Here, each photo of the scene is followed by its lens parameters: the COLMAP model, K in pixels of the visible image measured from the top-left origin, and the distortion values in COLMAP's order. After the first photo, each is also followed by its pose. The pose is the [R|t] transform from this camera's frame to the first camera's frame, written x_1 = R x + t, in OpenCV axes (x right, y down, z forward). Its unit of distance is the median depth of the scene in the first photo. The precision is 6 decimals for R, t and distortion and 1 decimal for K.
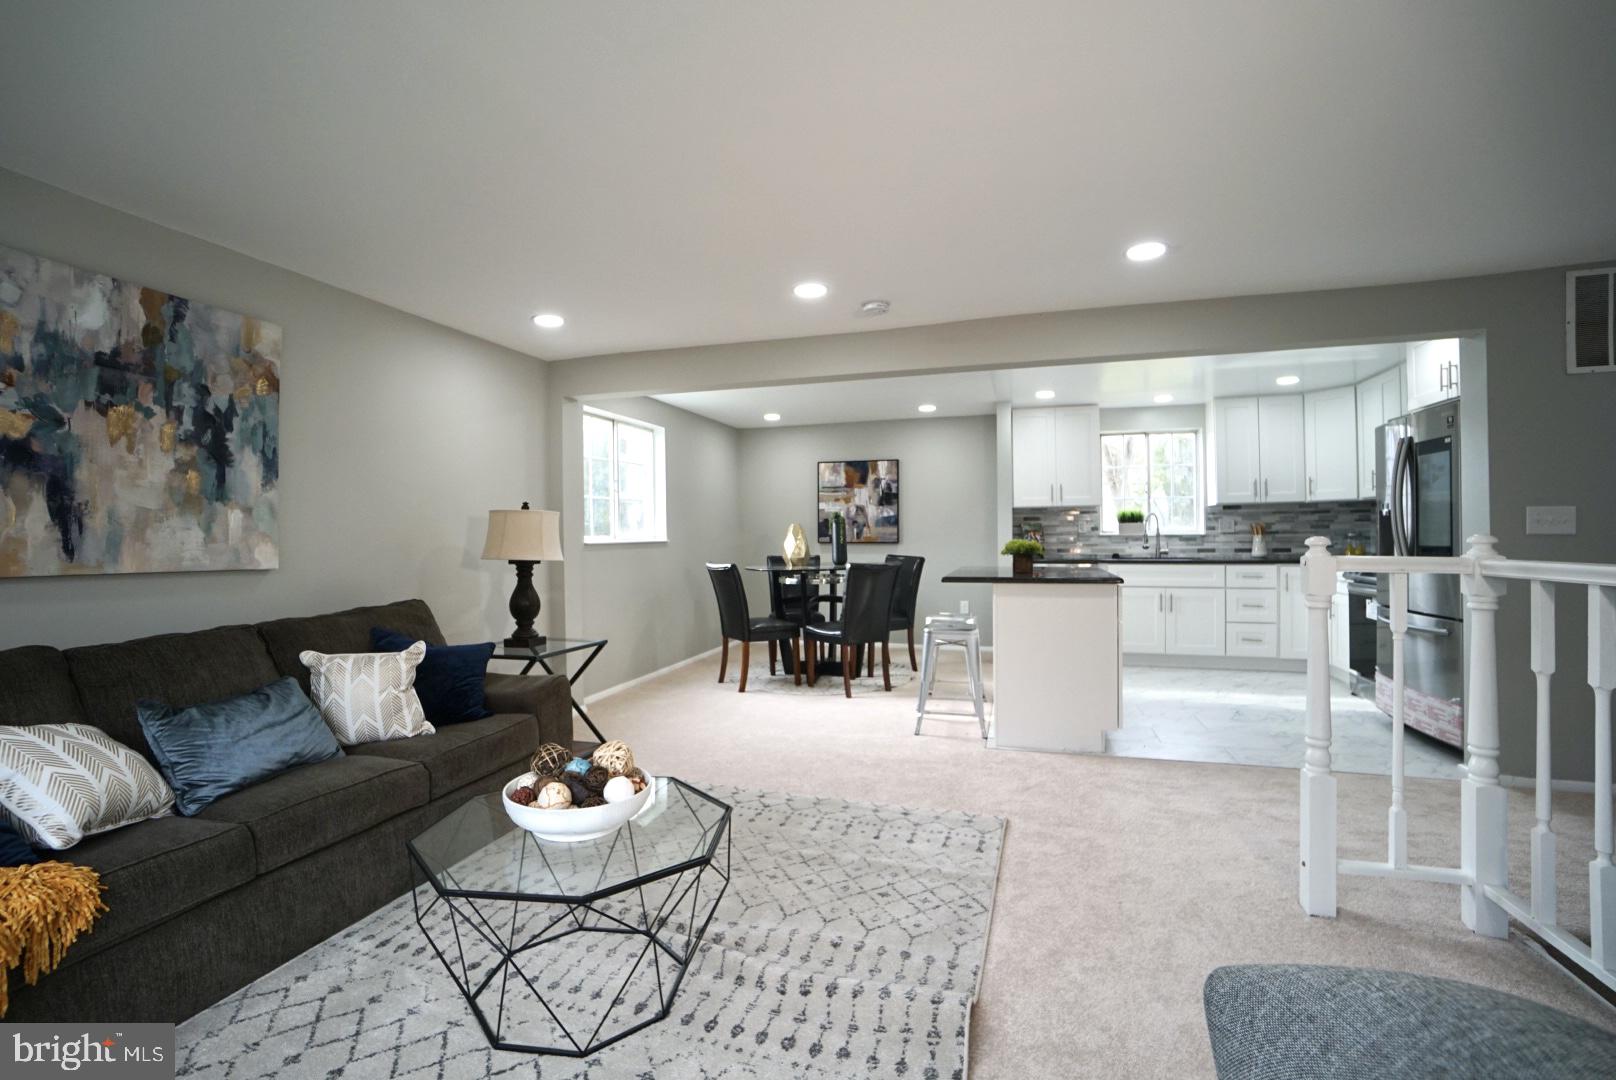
lens RADIAL K [[715.2, 0, 800.4], [0, 715.2, 539.2], [0, 0, 1]] dist [-0.060575, 0.020133]
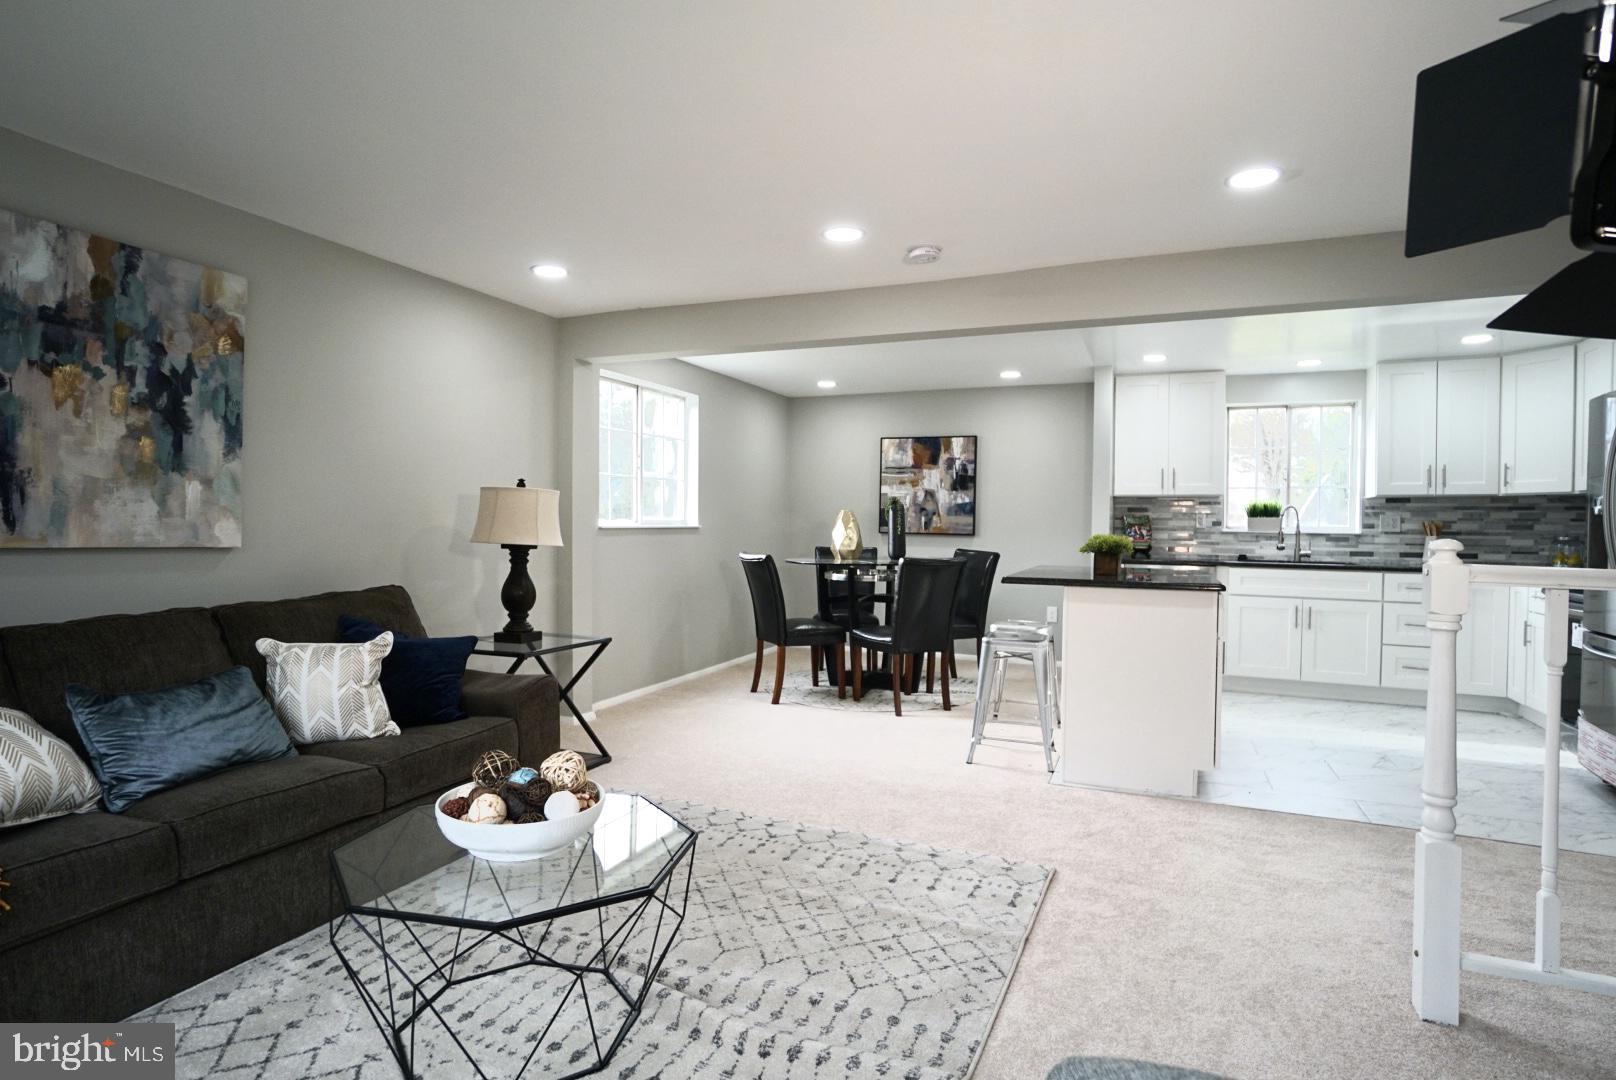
lens RADIAL K [[837.6, 0, 799.8], [0, 837.6, 542.0], [0, 0, 1]] dist [-0.034175, 0.016418]
pose [[0.994584, 0.024622, -0.100979, 0.066538], [-0.022851, 0.999565, 0.018653, -0.000808], [0.101395, -0.016244, 0.994714, 0.000254]]
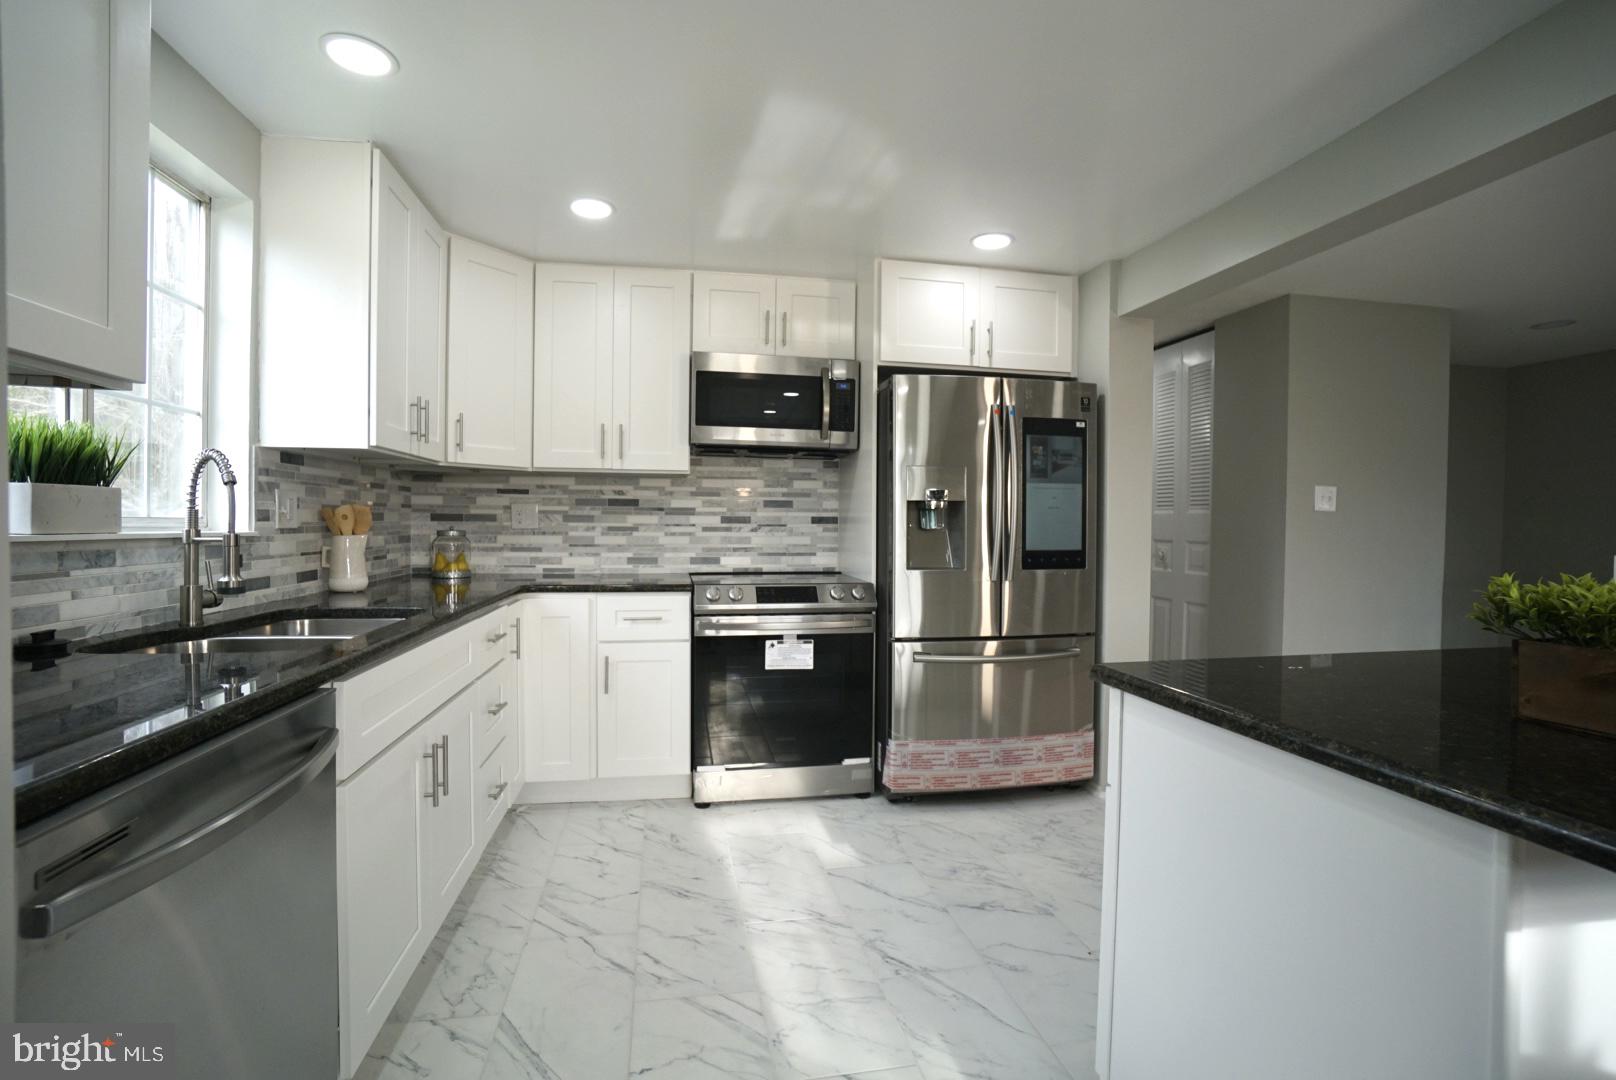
lens RADIAL K [[715.2, 0, 792.5], [0, 715.2, 537.2], [0, 0, 1]] dist [-0.060575, 0.020133]
pose [[-0.463333, -0.009920, 0.886129, 0.319499], [0.001179, 0.999930, 0.011810, -0.015974], [-0.886184, 0.006517, -0.463289, 1.656606]]
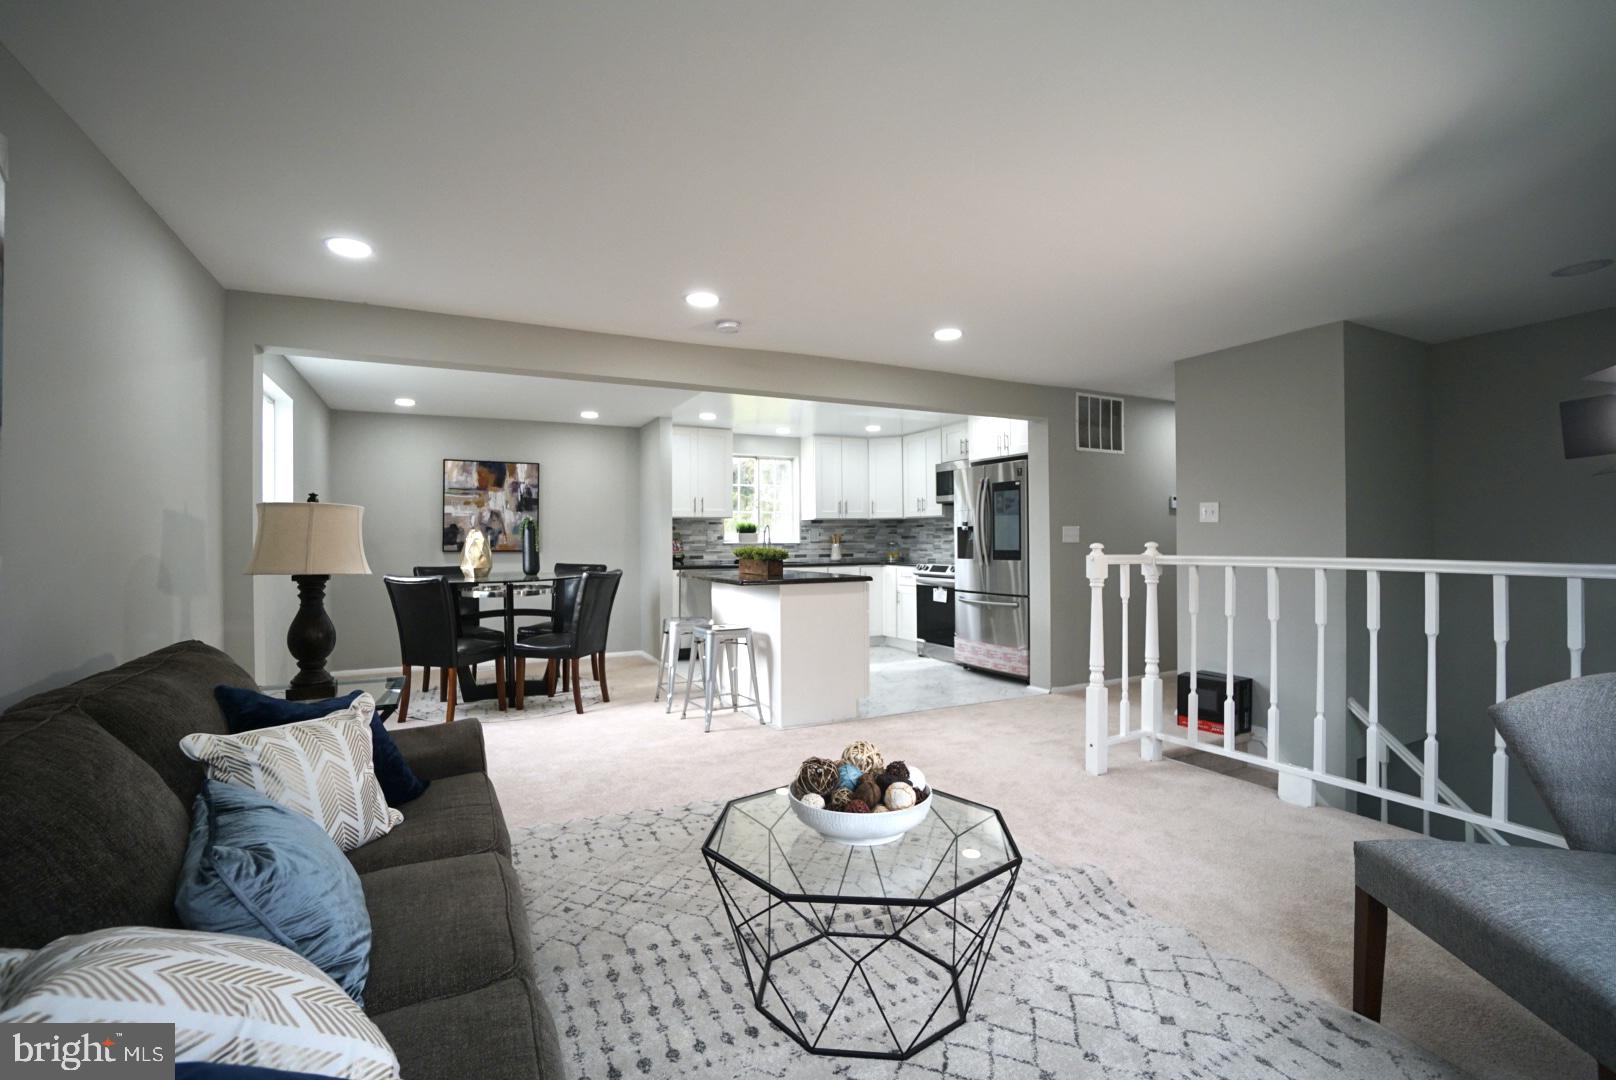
lens RADIAL K [[715.2, 0, 794.8], [0, 715.2, 537.7], [0, 0, 1]] dist [-0.060575, 0.020133]
pose [[0.721251, 0.008832, 0.692618, -0.544869], [0.002066, 0.999887, -0.014902, 0.004253], [-0.692671, 0.012179, 0.721151, 0.169725]]
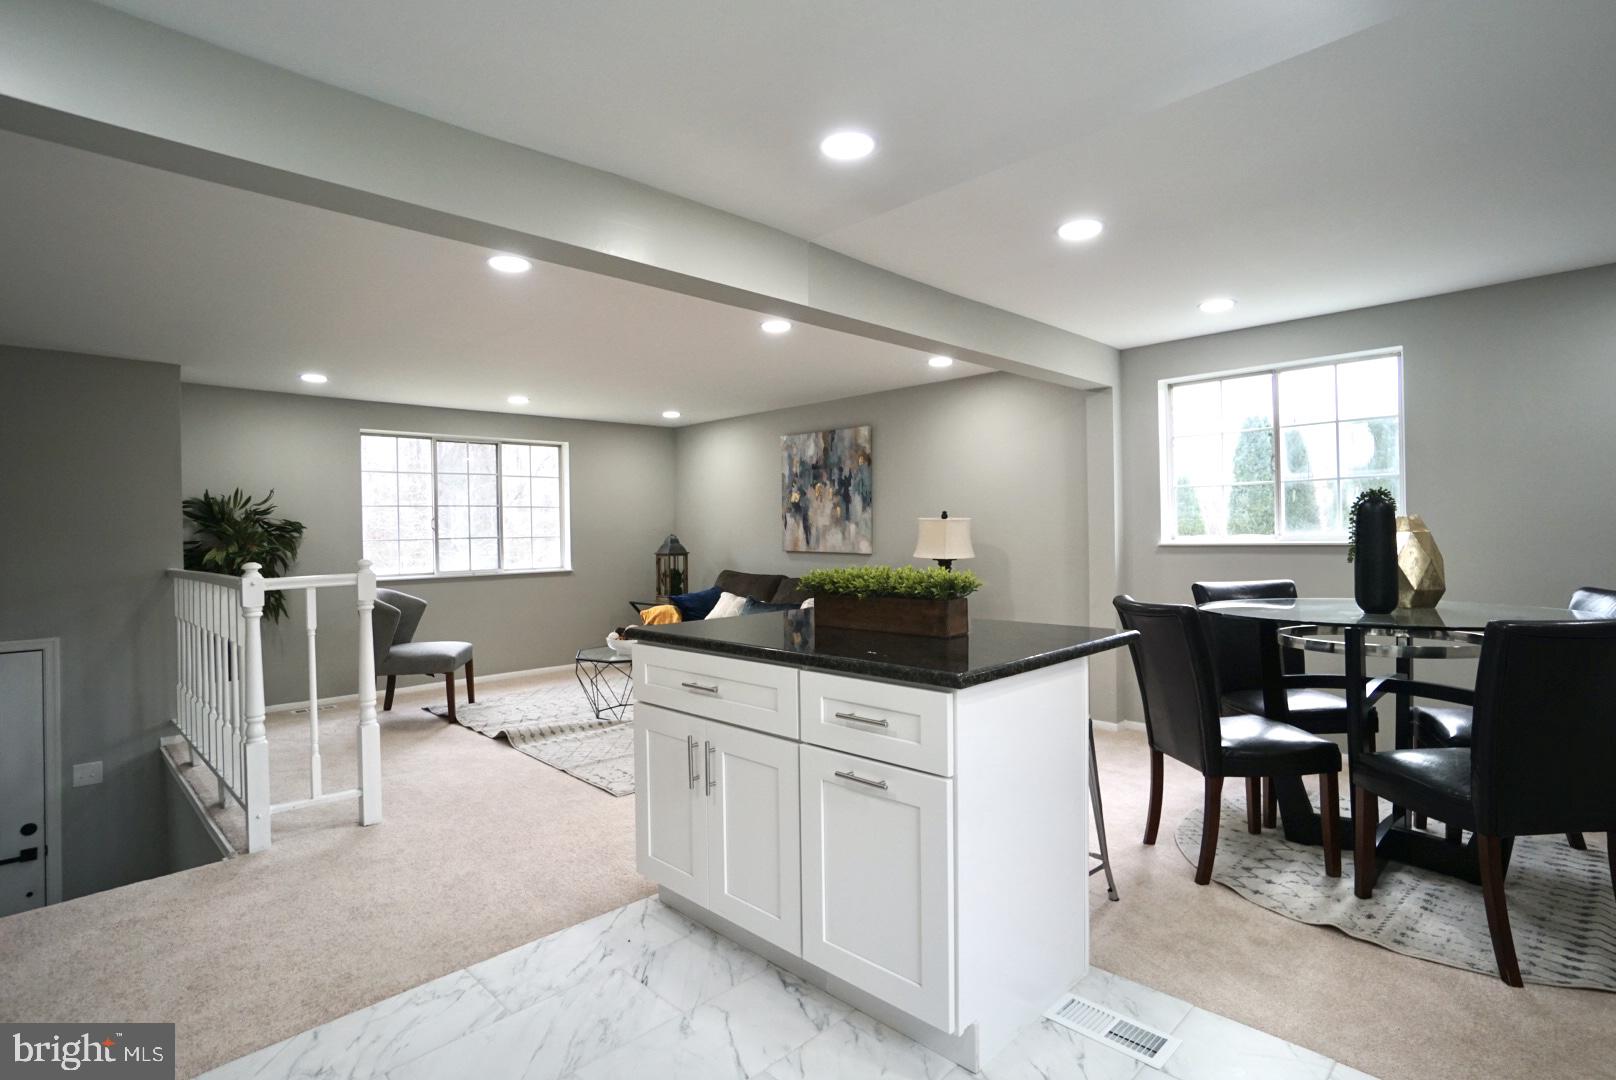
lens RADIAL K [[817.8, 0, 812.2], [0, 817.8, 541.1], [0, 0, 1]] dist [0.000345, -0.000002]
pose [[-0.458986, 0.026738, -0.888041, 1.062590], [0.013664, 0.999641, 0.023036, -0.037457], [0.888339, -0.001561, -0.459186, 1.527549]]
